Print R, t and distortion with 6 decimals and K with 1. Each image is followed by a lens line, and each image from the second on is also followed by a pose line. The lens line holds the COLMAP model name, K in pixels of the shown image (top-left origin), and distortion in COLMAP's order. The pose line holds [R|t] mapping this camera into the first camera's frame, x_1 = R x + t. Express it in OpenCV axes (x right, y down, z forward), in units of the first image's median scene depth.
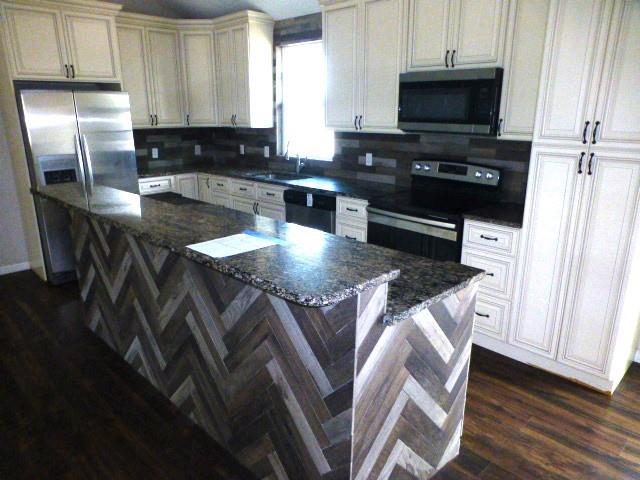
lens RADIAL K [[446.1, 0, 320.0], [0, 446.1, 240.0], [0, 0, 1]] dist [-0.082337, 0.051758]
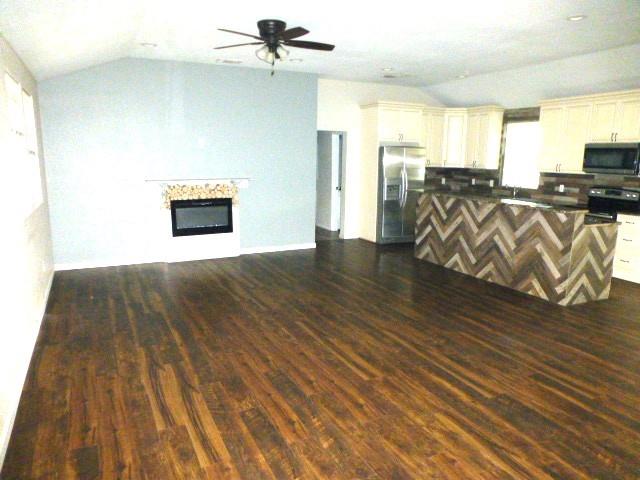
lens RADIAL K [[446.1, 0, 320.0], [0, 446.1, 240.0], [0, 0, 1]] dist [-0.082337, 0.051758]
pose [[0.945003, 0.075440, -0.318243, -0.289516], [-0.105273, 0.991412, -0.077586, 0.325777], [0.309657, 0.106821, 0.944829, -1.158947]]
